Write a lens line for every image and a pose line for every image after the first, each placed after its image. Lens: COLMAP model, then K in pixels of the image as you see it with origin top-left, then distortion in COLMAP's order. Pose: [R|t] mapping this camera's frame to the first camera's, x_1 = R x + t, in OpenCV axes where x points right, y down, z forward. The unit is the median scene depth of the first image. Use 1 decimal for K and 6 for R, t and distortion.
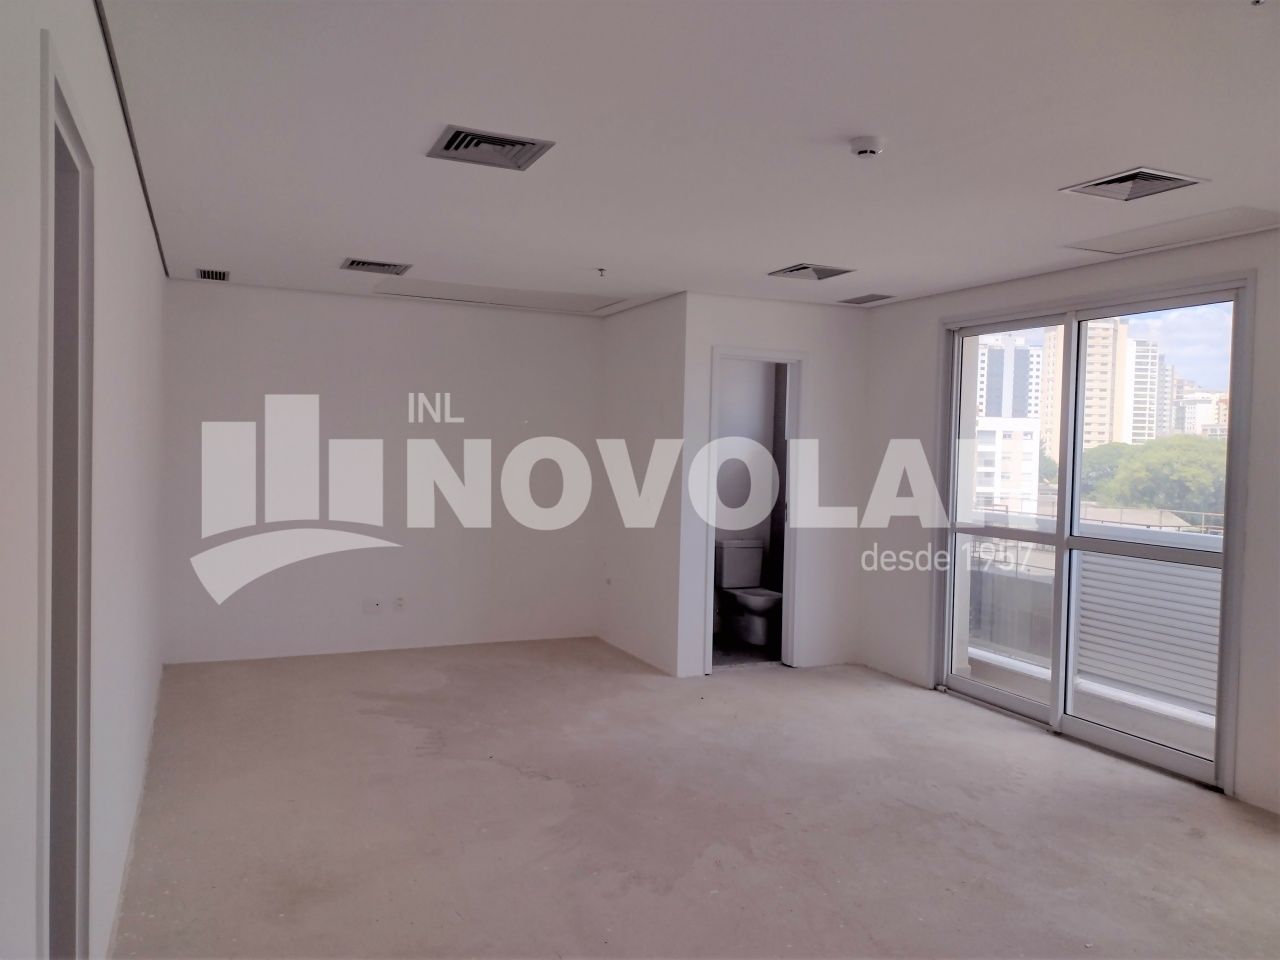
lens RADIAL K [[962.4, 0, 634.5], [0, 962.4, 477.8], [0, 0, 1]] dist [0.068734, -0.077471]
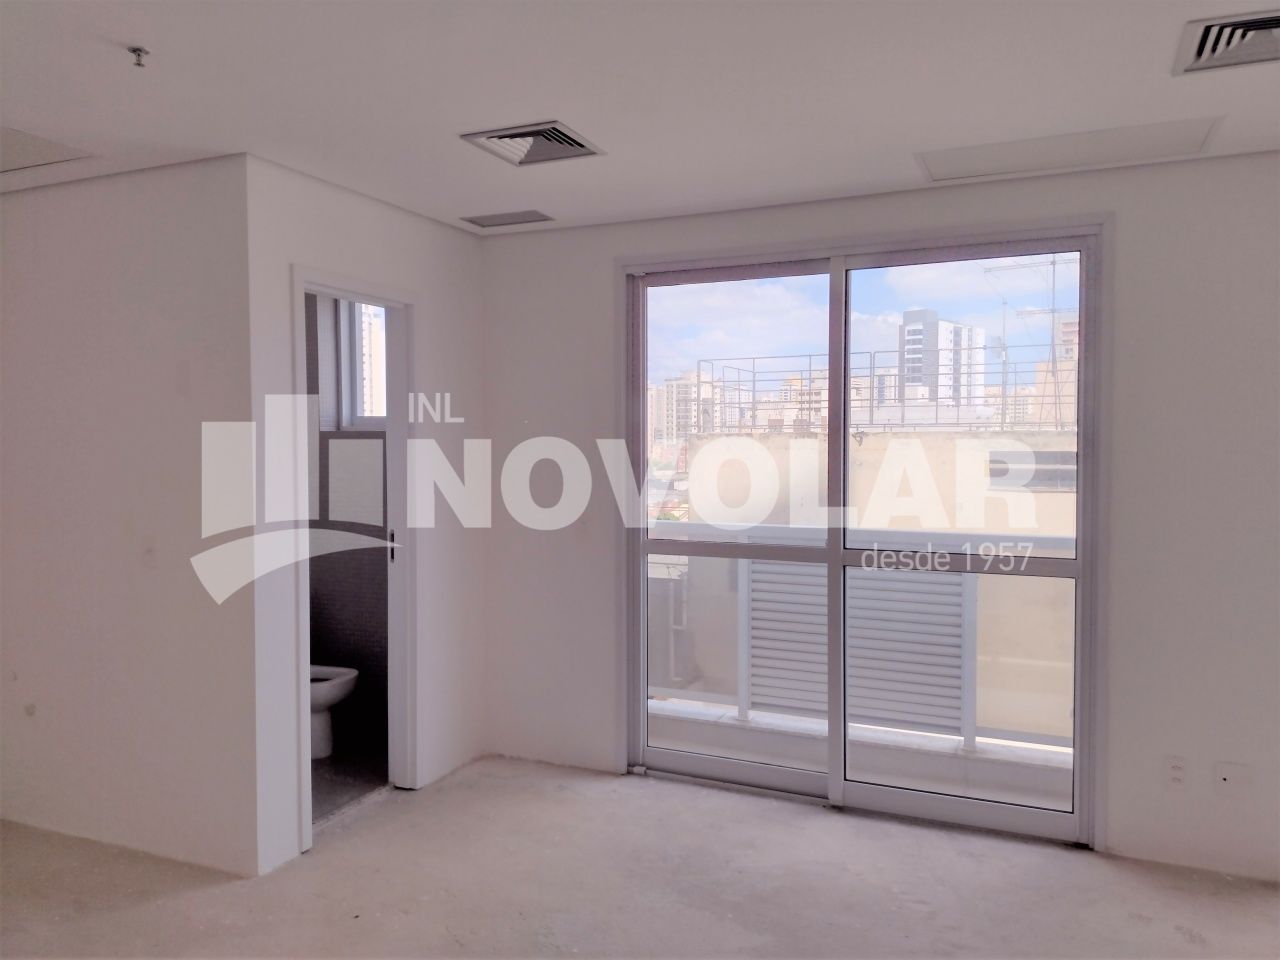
lens RADIAL K [[948.3, 0, 634.5], [0, 948.3, 476.8], [0, 0, 1]] dist [0.084433, -0.091452]
pose [[0.739462, -0.053133, 0.671098, -0.165768], [0.043814, 0.998565, 0.030782, -0.026112], [-0.671771, 0.006642, 0.740729, 0.509288]]
